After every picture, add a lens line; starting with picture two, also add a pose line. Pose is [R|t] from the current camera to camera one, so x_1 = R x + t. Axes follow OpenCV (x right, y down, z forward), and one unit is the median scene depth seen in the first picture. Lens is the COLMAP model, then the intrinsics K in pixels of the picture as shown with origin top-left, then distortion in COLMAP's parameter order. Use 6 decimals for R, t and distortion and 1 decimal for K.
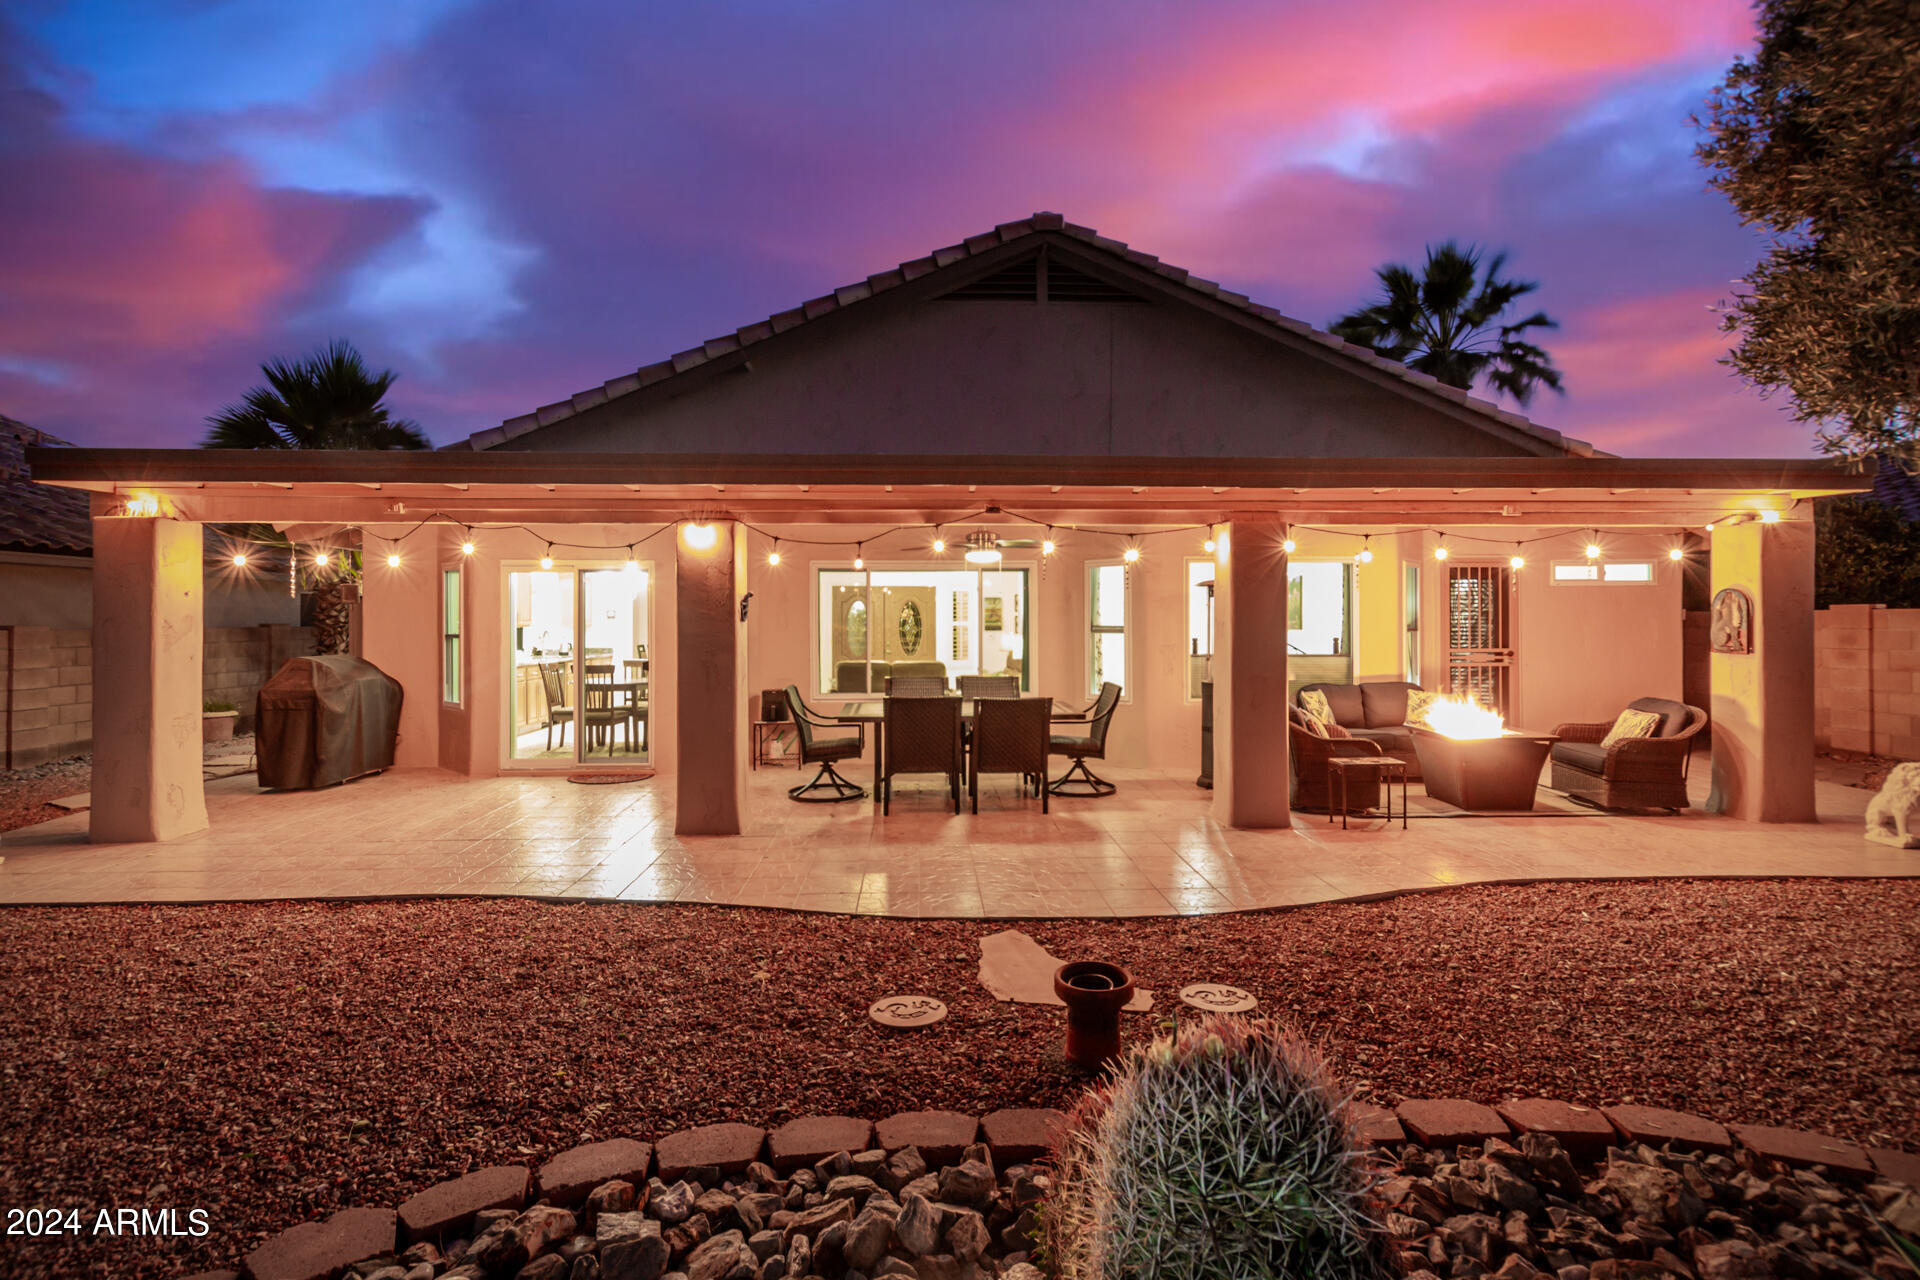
lens RADIAL K [[899.1, 0, 959.2], [0, 899.1, 629.5], [0, 0, 1]] dist [0.004278, 0.000132]
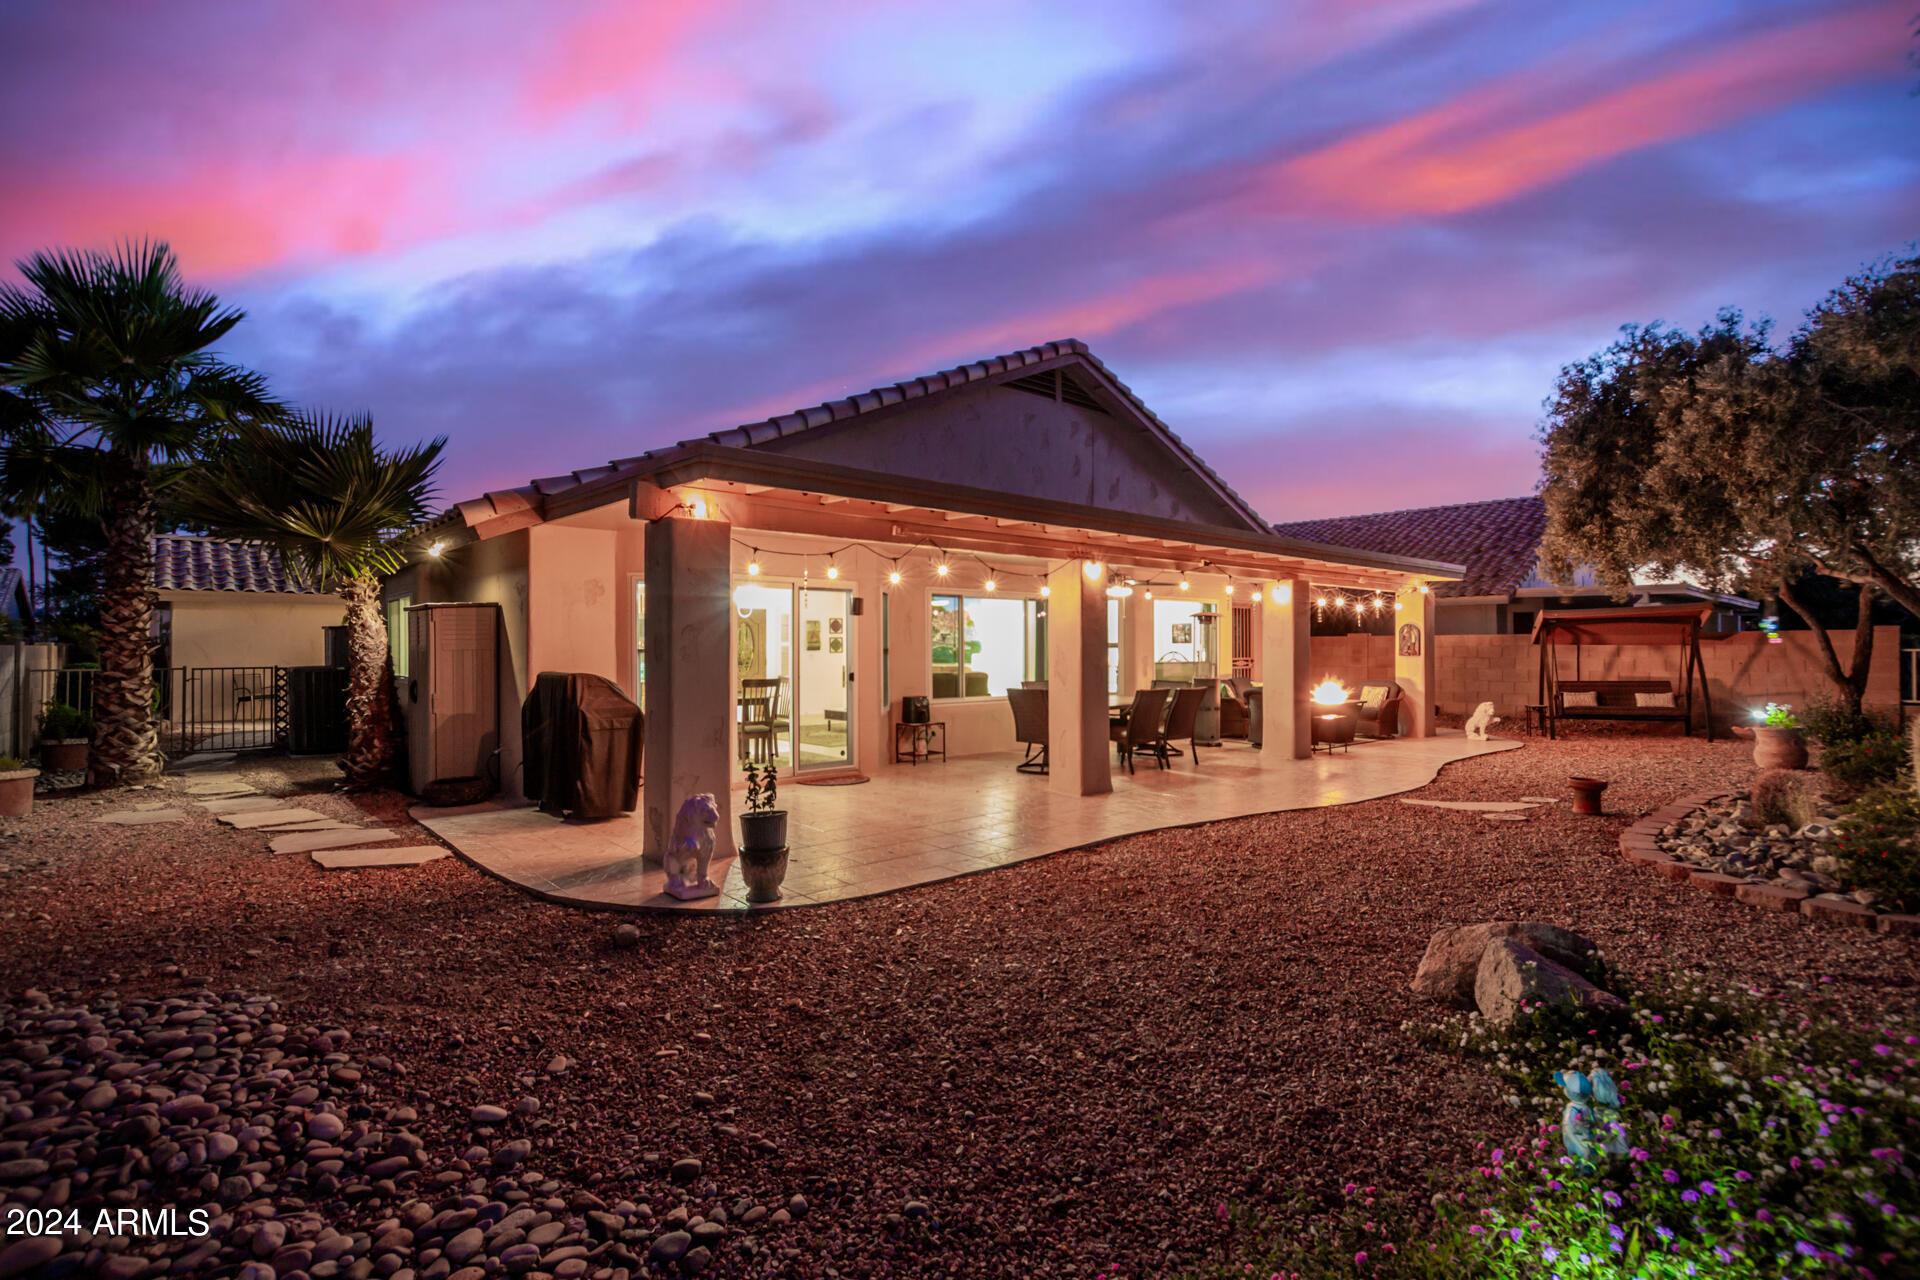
lens RADIAL K [[899.1, 0, 957.2], [0, 899.1, 649.4], [0, 0, 1]] dist [0.004278, 0.000132]
pose [[0.770501, 0.000093, 0.637439, -1.056125], [0.006183, 0.999952, -0.007619, 0.017307], [-0.637409, 0.009812, 0.770463, 0.080679]]
